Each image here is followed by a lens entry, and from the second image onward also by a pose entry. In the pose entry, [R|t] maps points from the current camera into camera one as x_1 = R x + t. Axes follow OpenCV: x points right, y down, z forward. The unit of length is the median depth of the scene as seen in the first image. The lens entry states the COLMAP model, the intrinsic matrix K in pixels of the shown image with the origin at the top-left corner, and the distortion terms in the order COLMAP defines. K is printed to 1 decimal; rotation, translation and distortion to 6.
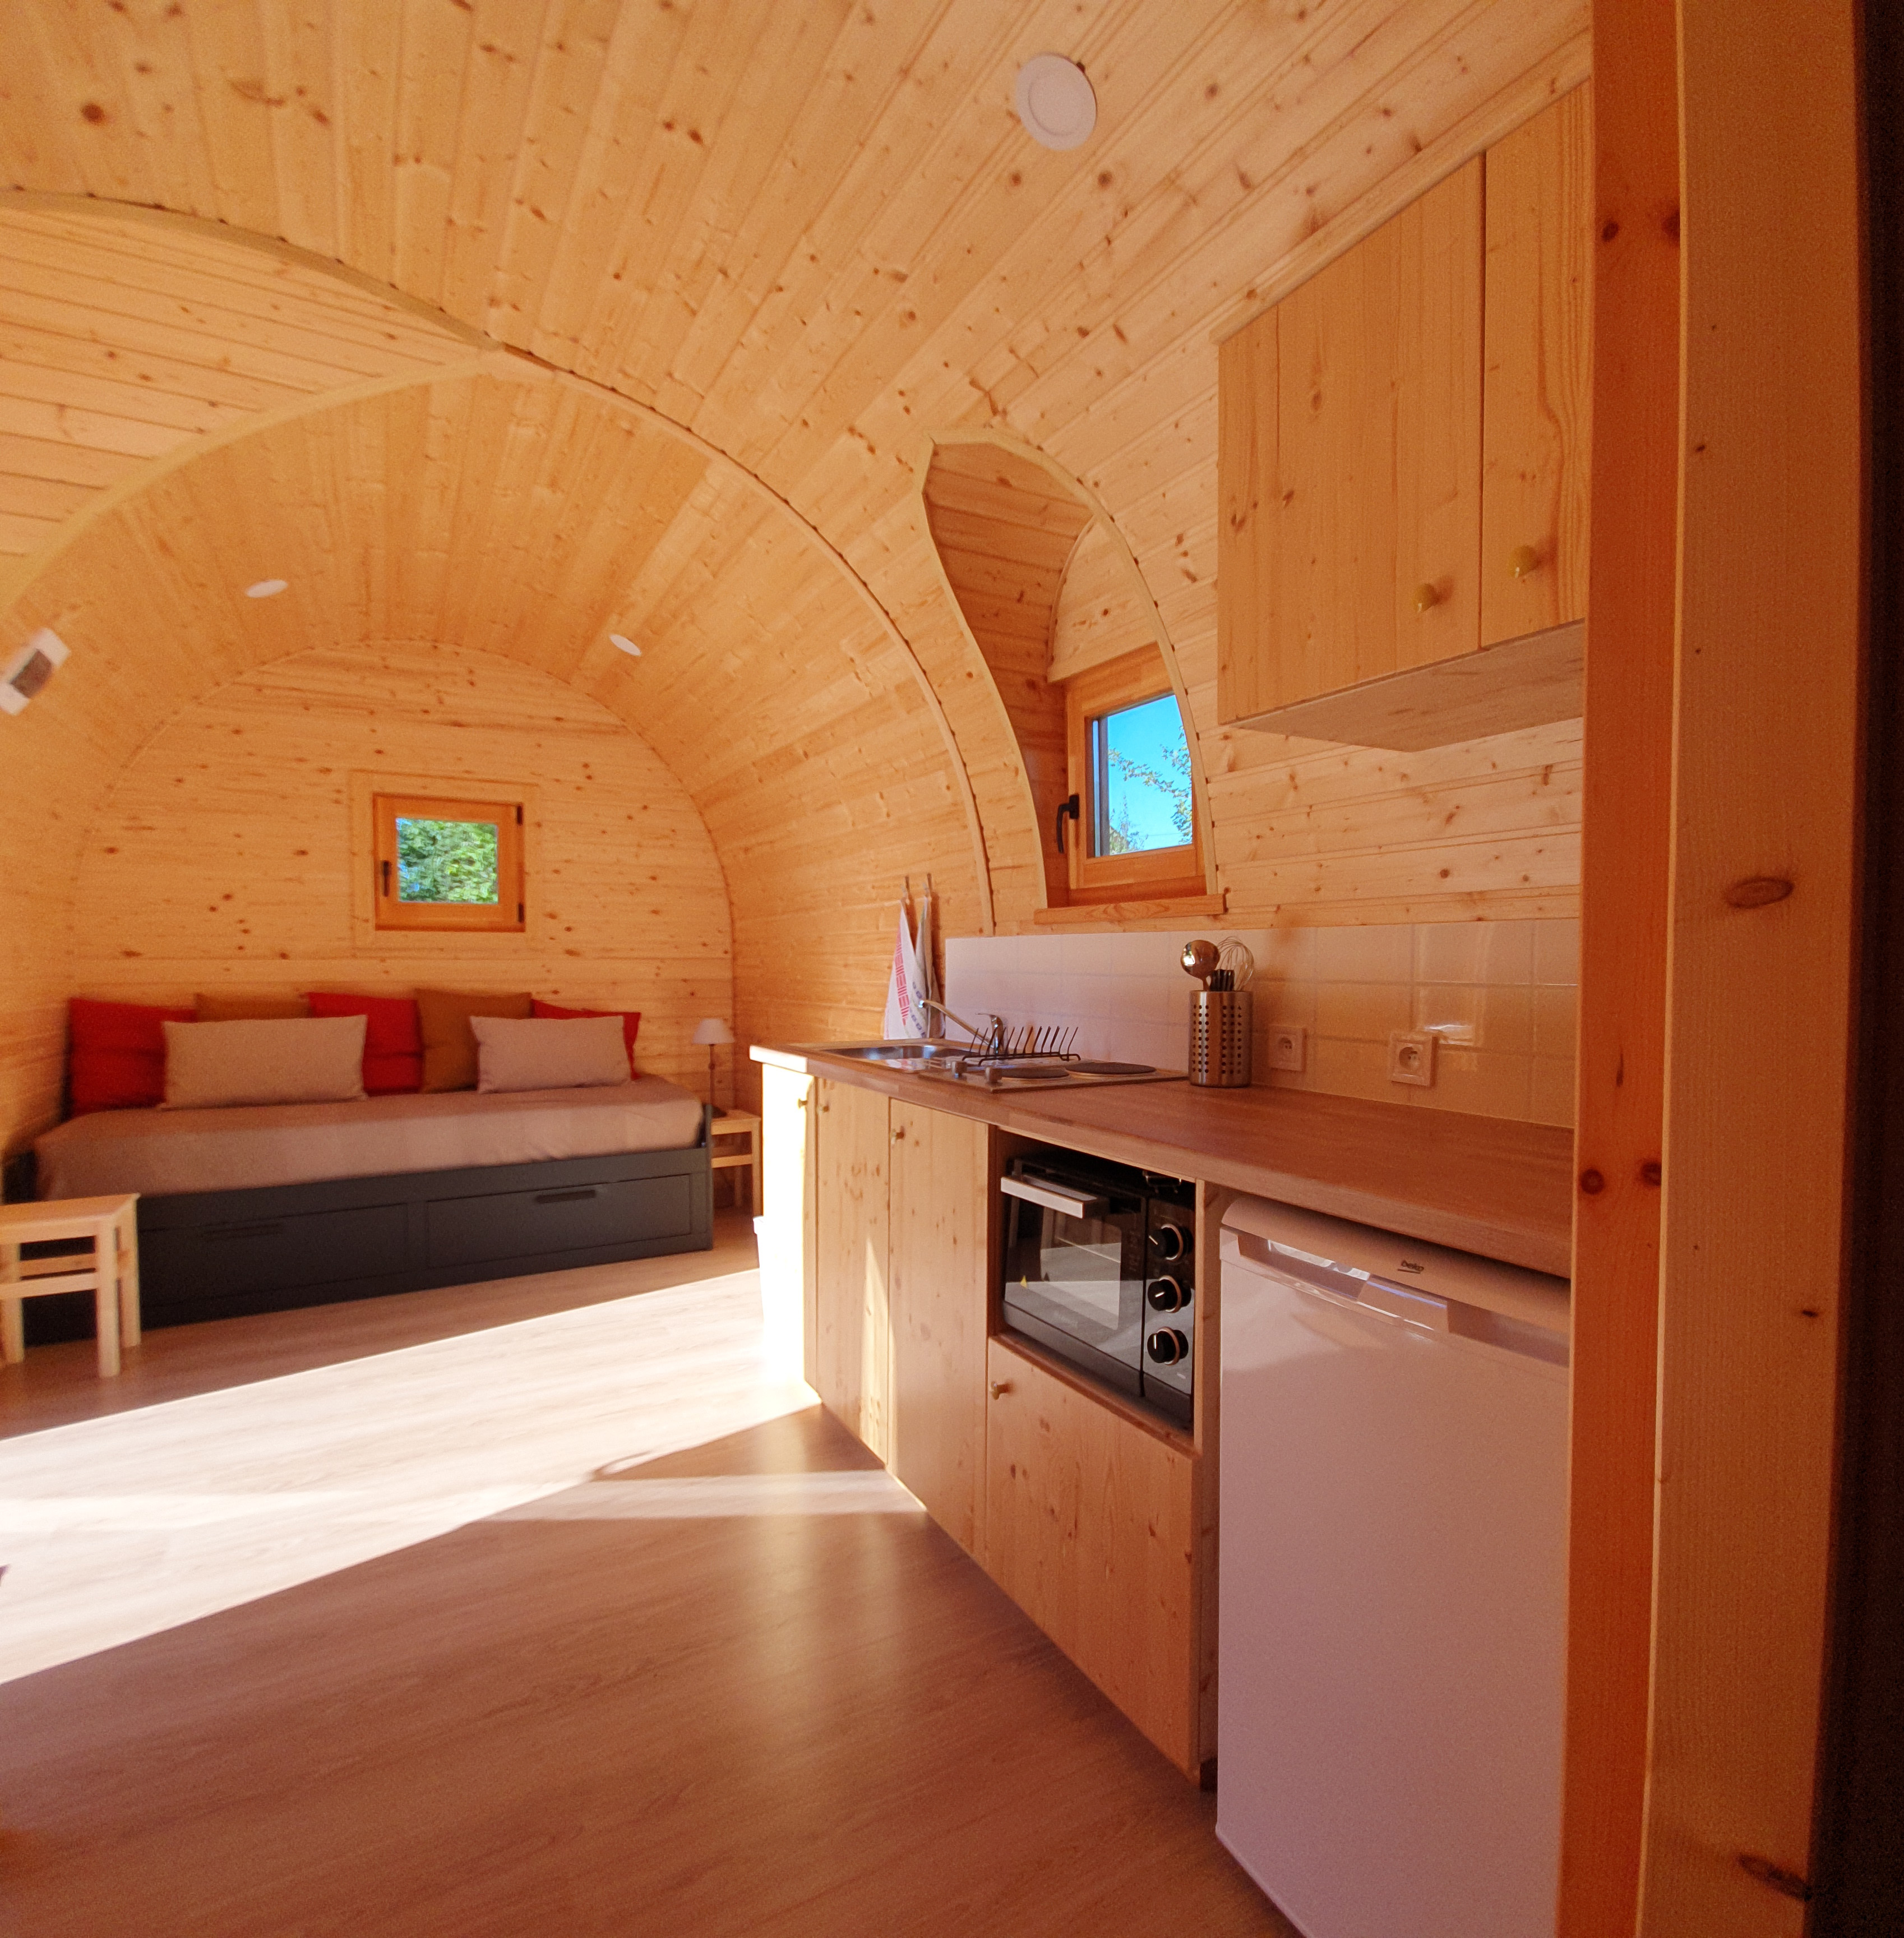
lens RADIAL K [[1032.8, 0, 954.3], [0, 1032.8, 991.1], [0, 0, 1]] dist [0.023675, -0.017666]
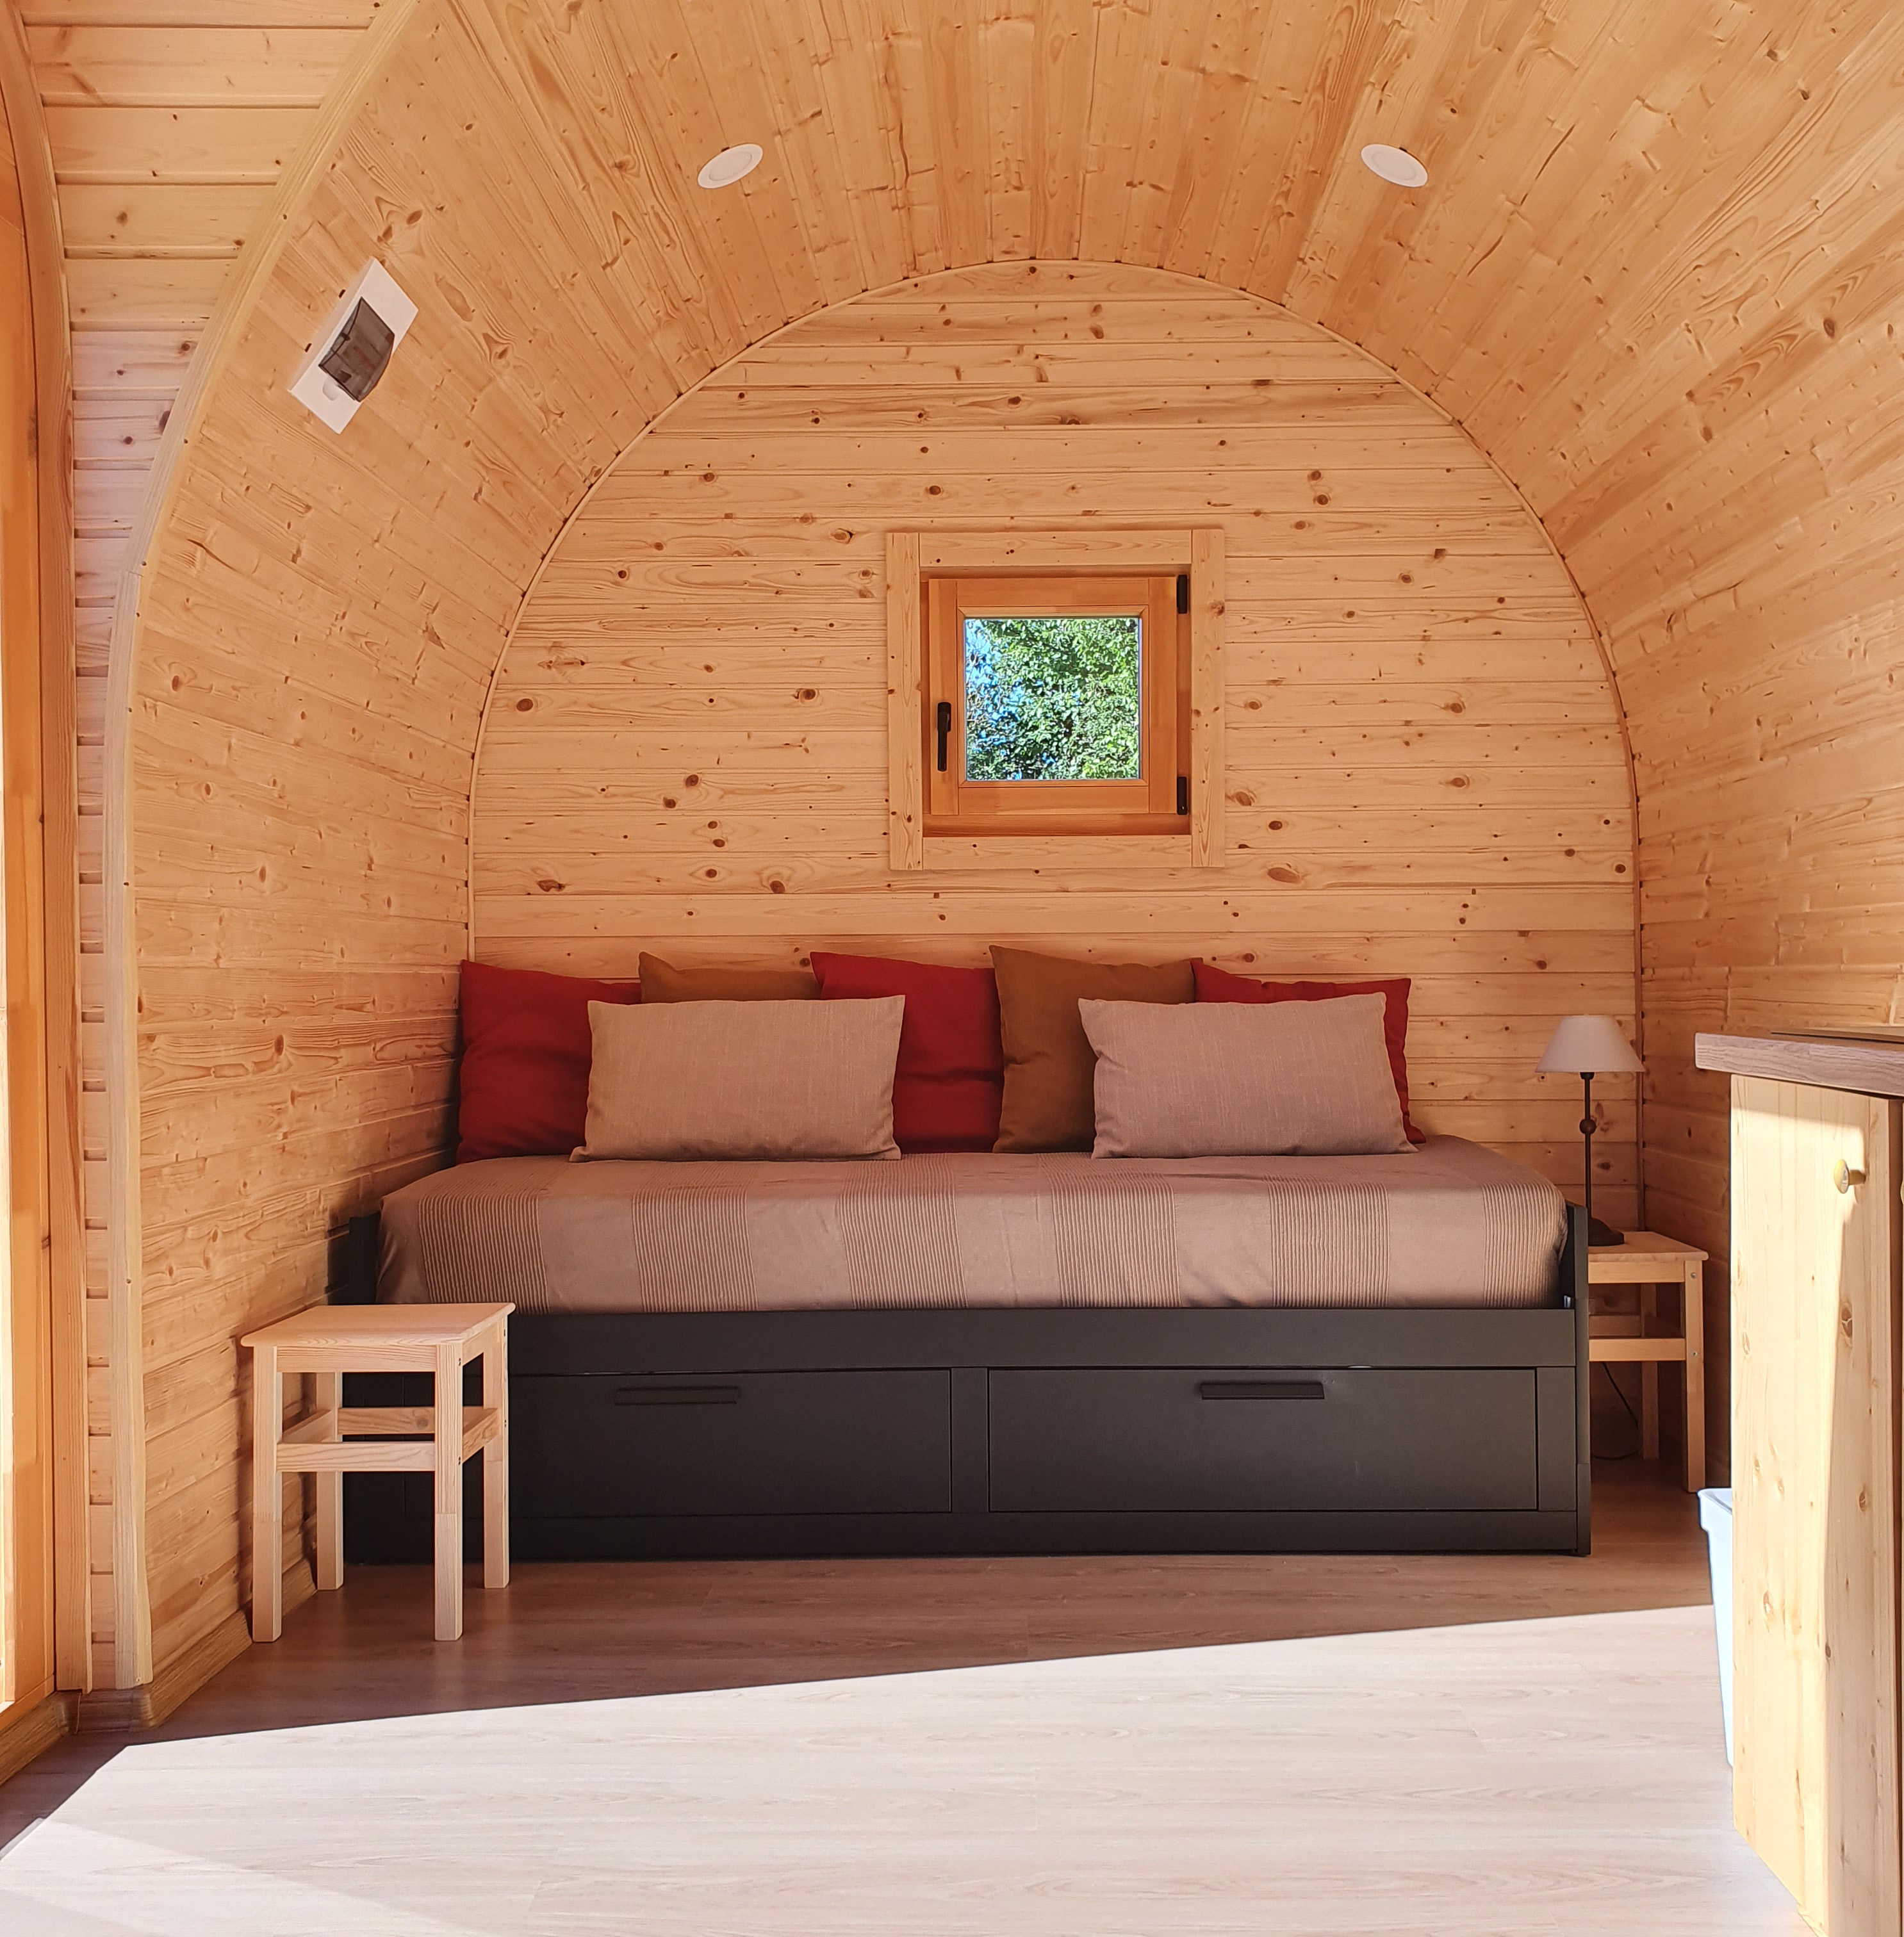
lens RADIAL K [[1971.7, 0, 1002.5], [0, 1971.7, 970.5], [0, 0, 1]] dist [0.131203, -0.312930]
pose [[0.870126, -0.006811, -0.492783, -0.040305], [-0.010122, 0.999447, -0.031688, 0.040647], [0.492726, 0.032560, 0.869575, 0.171716]]
